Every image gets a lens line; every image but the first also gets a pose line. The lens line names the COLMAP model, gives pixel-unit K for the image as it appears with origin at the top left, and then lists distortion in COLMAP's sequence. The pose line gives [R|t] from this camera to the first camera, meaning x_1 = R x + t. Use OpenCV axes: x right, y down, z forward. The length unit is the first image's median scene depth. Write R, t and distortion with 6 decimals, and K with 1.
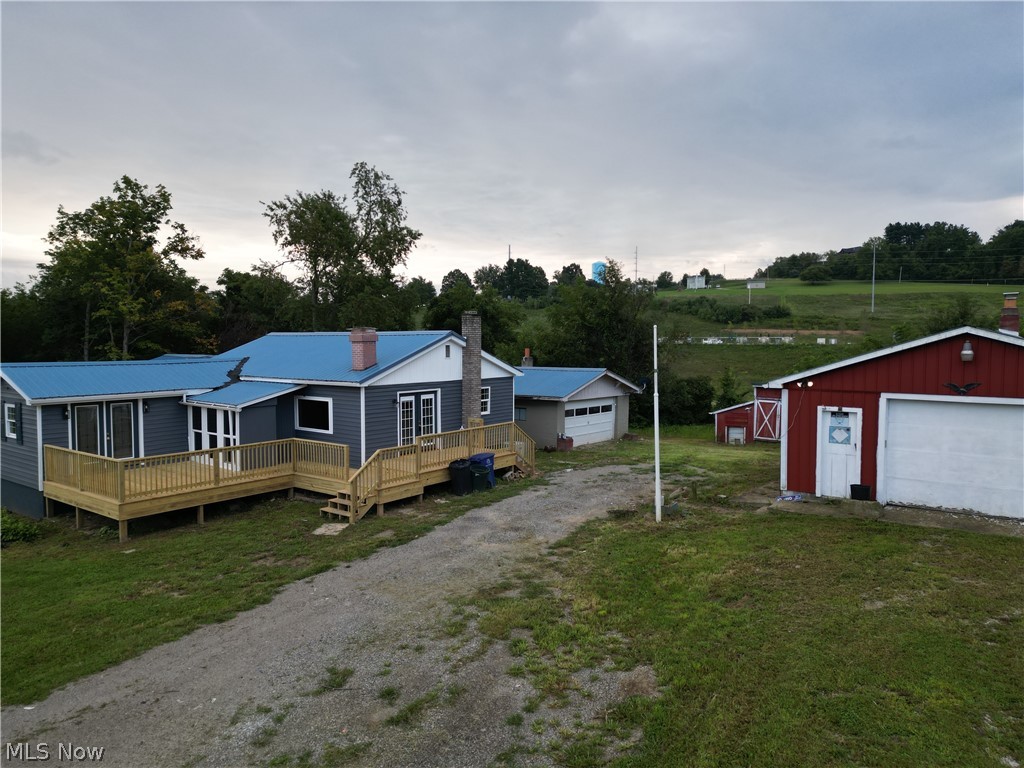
lens RADIAL K [[718.6, 0, 513.3], [0, 718.6, 384.2], [0, 0, 1]] dist [0.079158, -0.070926]
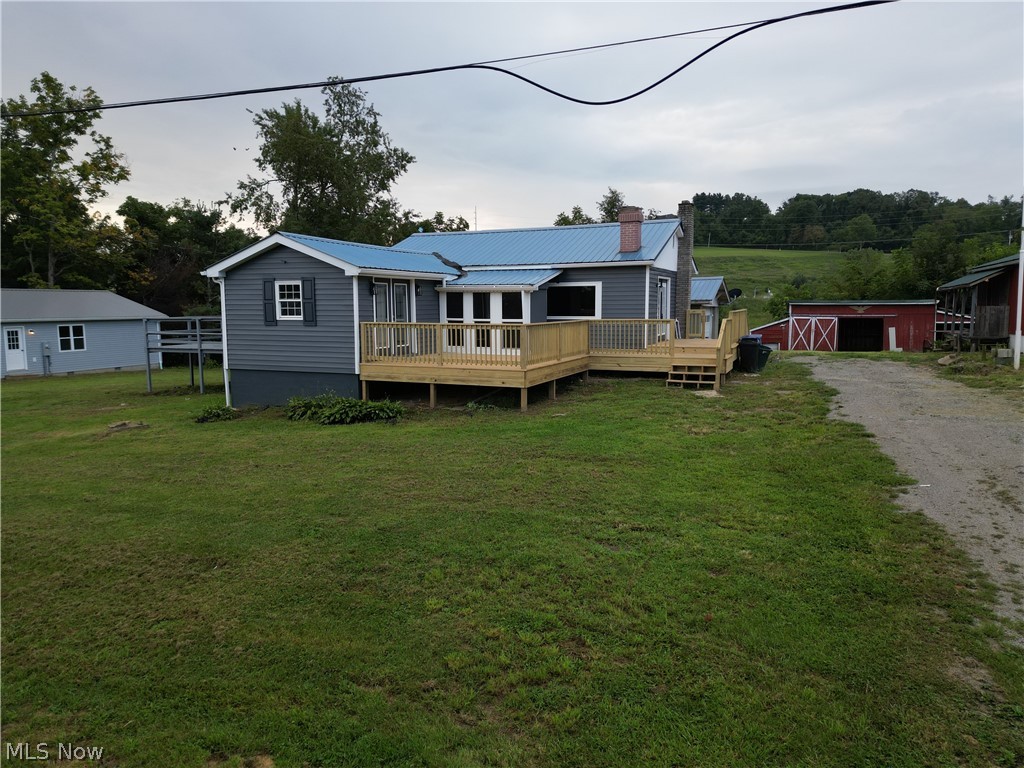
lens RADIAL K [[718.6, 0, 510.9], [0, 718.6, 386.0], [0, 0, 1]] dist [0.079158, -0.070926]
pose [[0.967052, -0.033544, 0.252360, -0.429734], [0.021240, 0.998456, 0.051321, 0.074522], [-0.253692, -0.044270, 0.966271, 0.064062]]
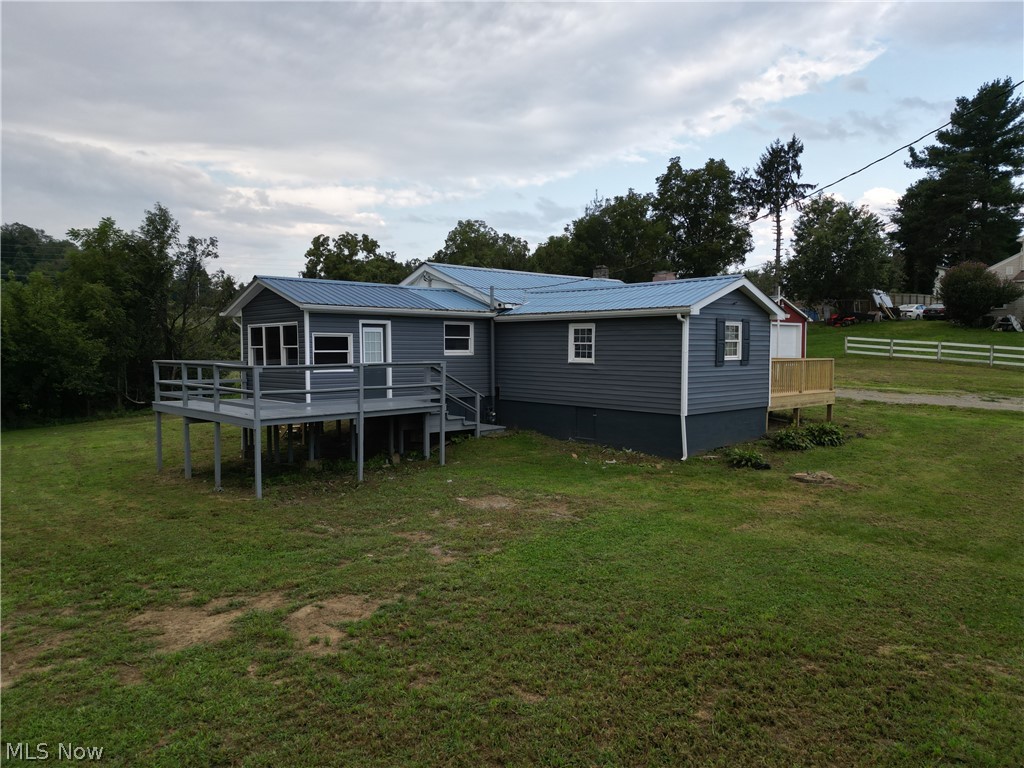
lens RADIAL K [[718.6, 0, 519.6], [0, 718.6, 373.1], [0, 0, 1]] dist [0.079158, -0.070926]
pose [[0.153358, -0.040975, 0.987321, -1.052219], [0.058591, 0.997759, 0.032307, 0.029694], [-0.986432, 0.052893, 0.155415, 0.740556]]
